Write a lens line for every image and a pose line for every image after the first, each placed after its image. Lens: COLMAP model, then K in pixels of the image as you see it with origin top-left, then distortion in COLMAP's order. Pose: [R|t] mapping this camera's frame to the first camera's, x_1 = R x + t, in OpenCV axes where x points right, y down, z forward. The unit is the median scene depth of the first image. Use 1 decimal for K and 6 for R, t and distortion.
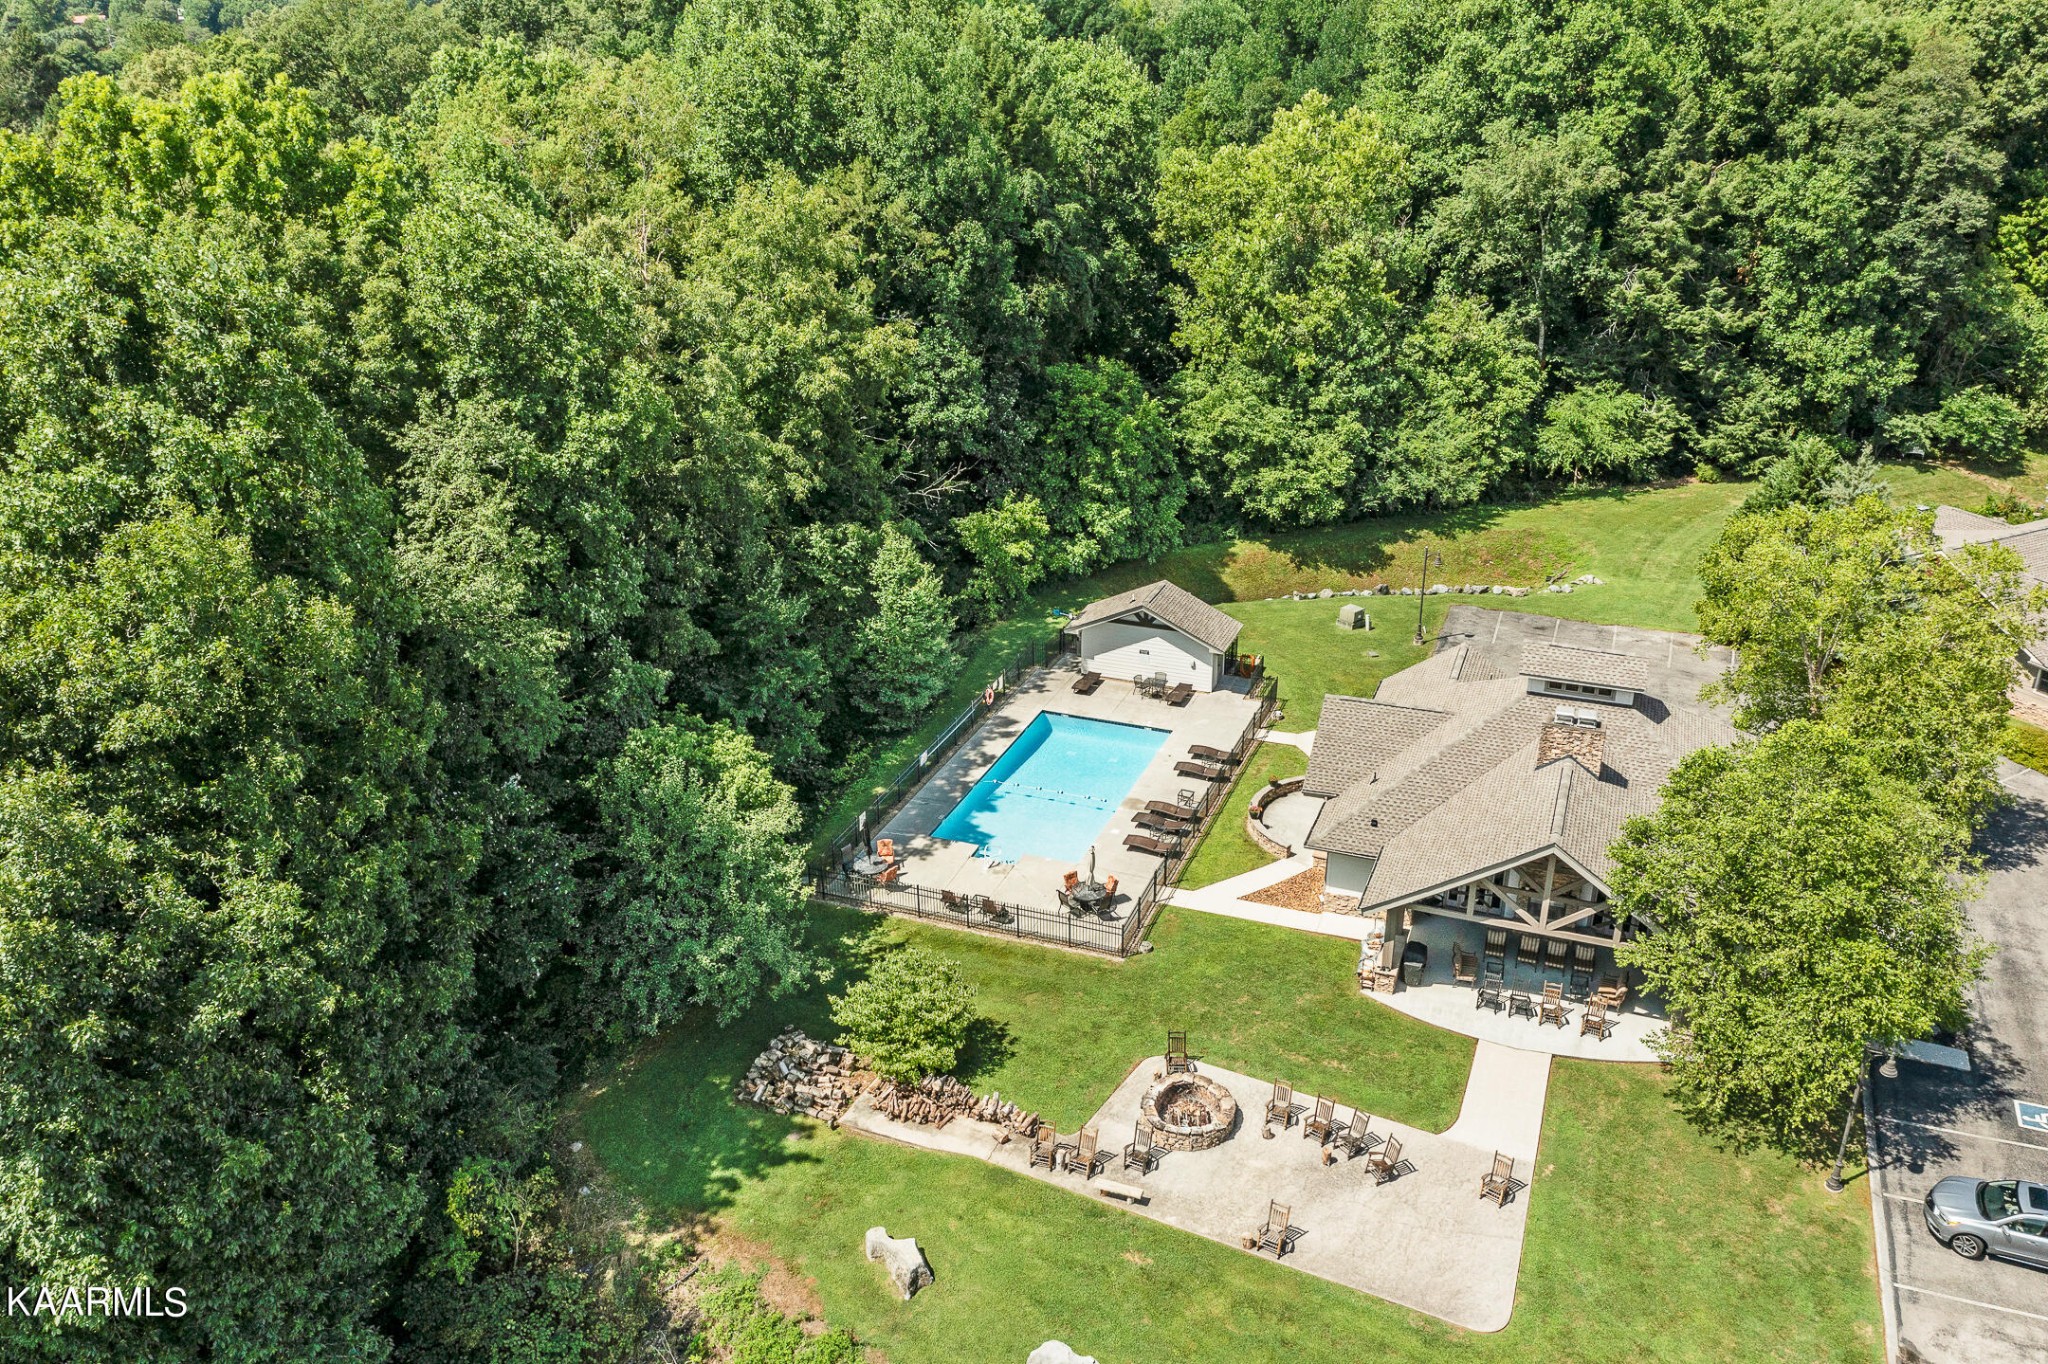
lens RADIAL K [[1643.5, 0, 1024.0], [0, 1643.5, 682.0], [0, 0, 1]] dist [-0.026537, 0.002849]
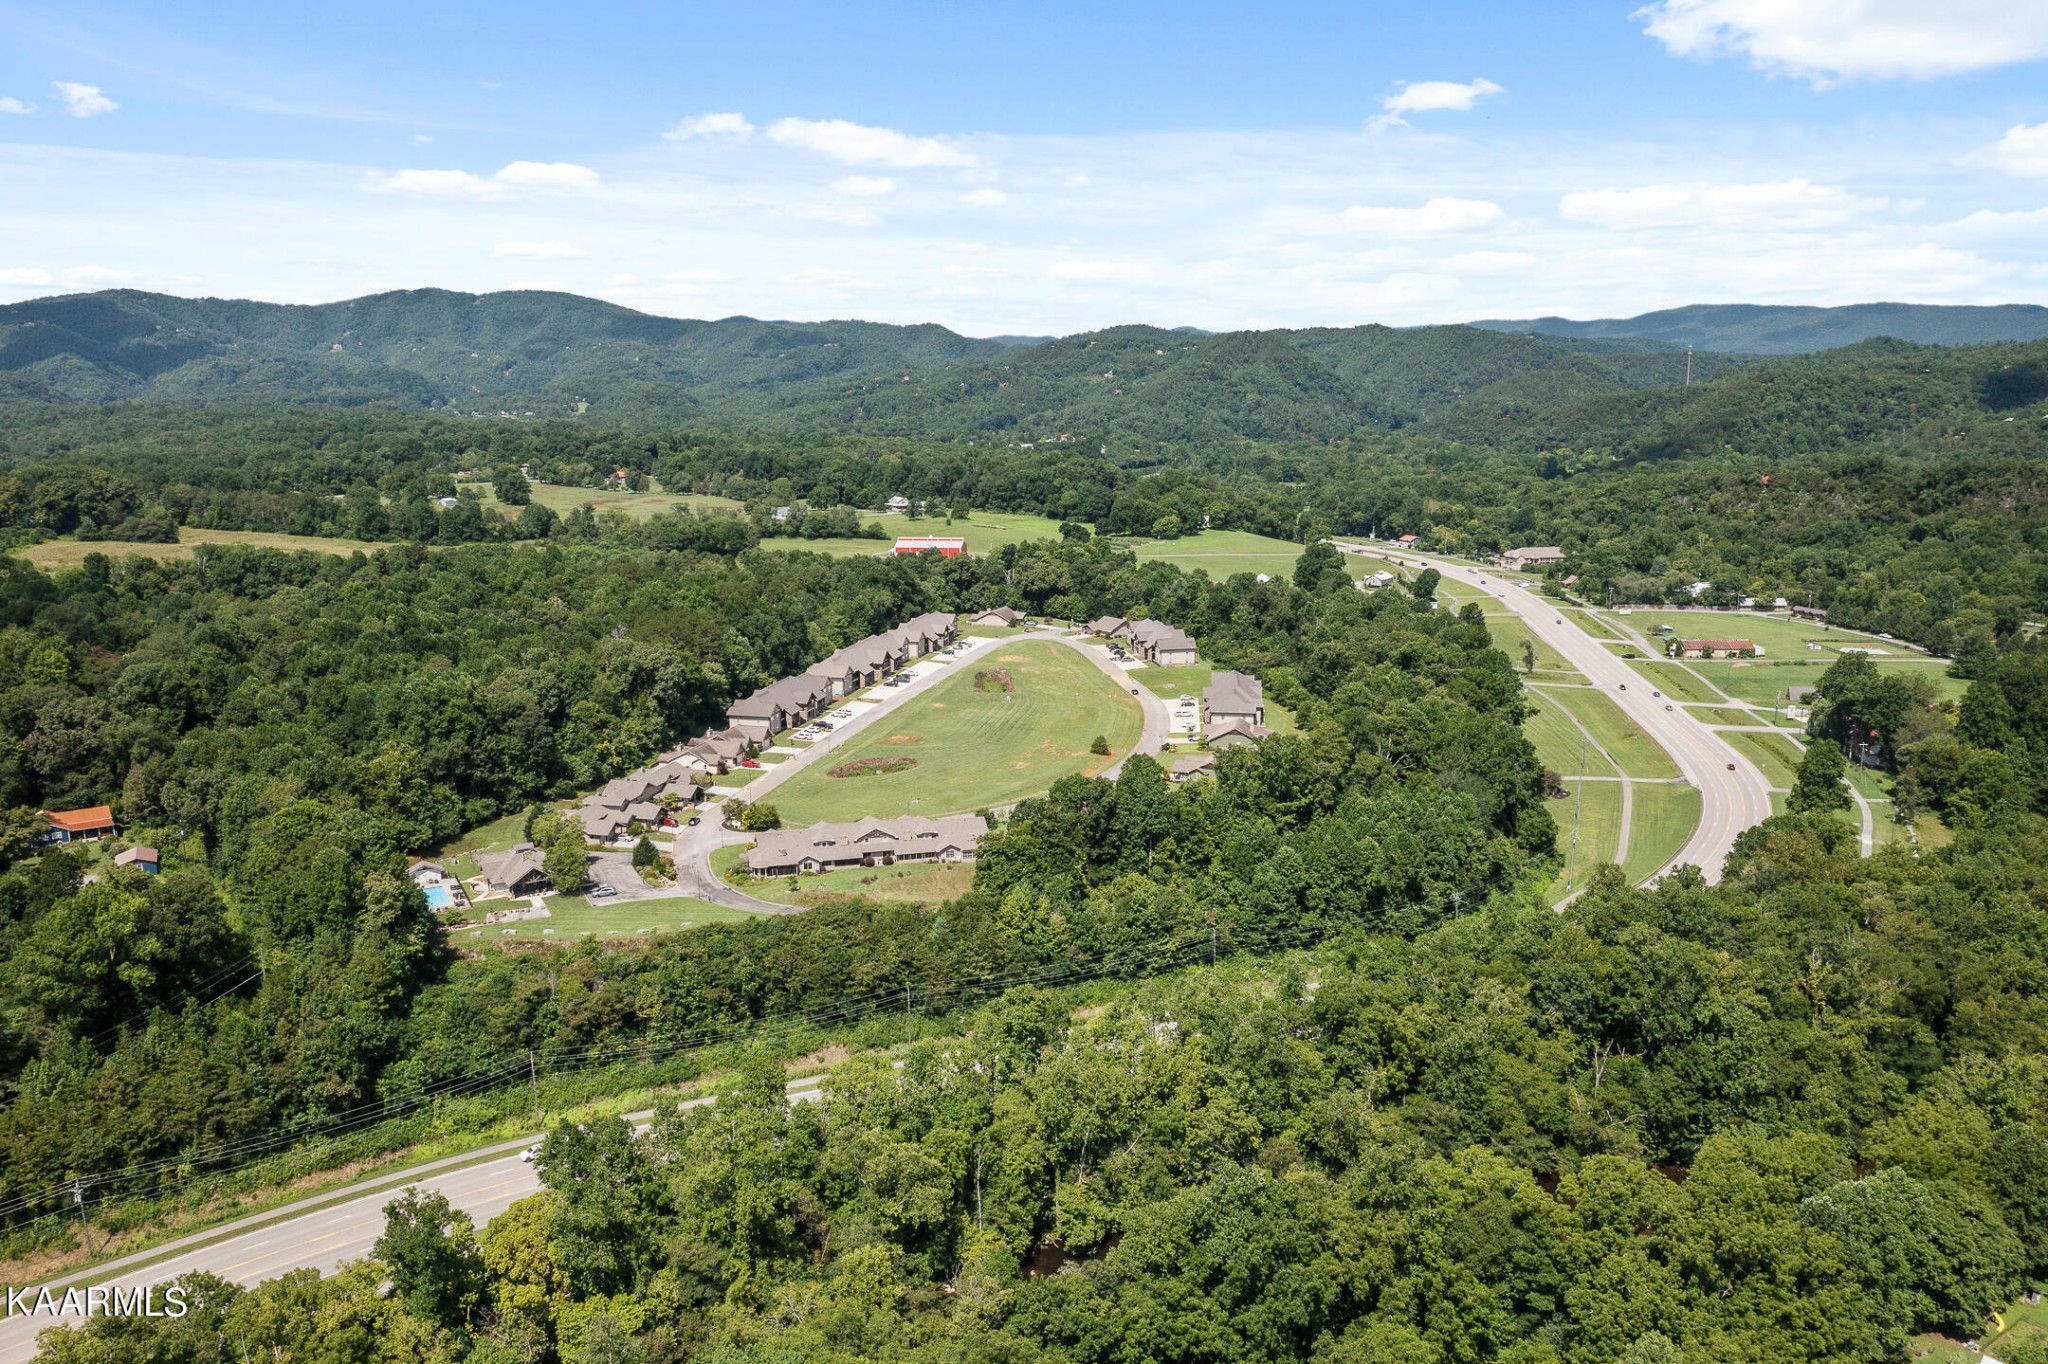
lens RADIAL K [[1643.5, 0, 1024.0], [0, 1643.5, 682.0], [0, 0, 1]] dist [-0.026537, 0.002849]
pose [[0.668718, -0.155877, 0.726993, -1.605226], [0.303376, 0.949884, -0.075390, 0.251450], [-0.678807, 0.270966, 0.682494, -2.686779]]
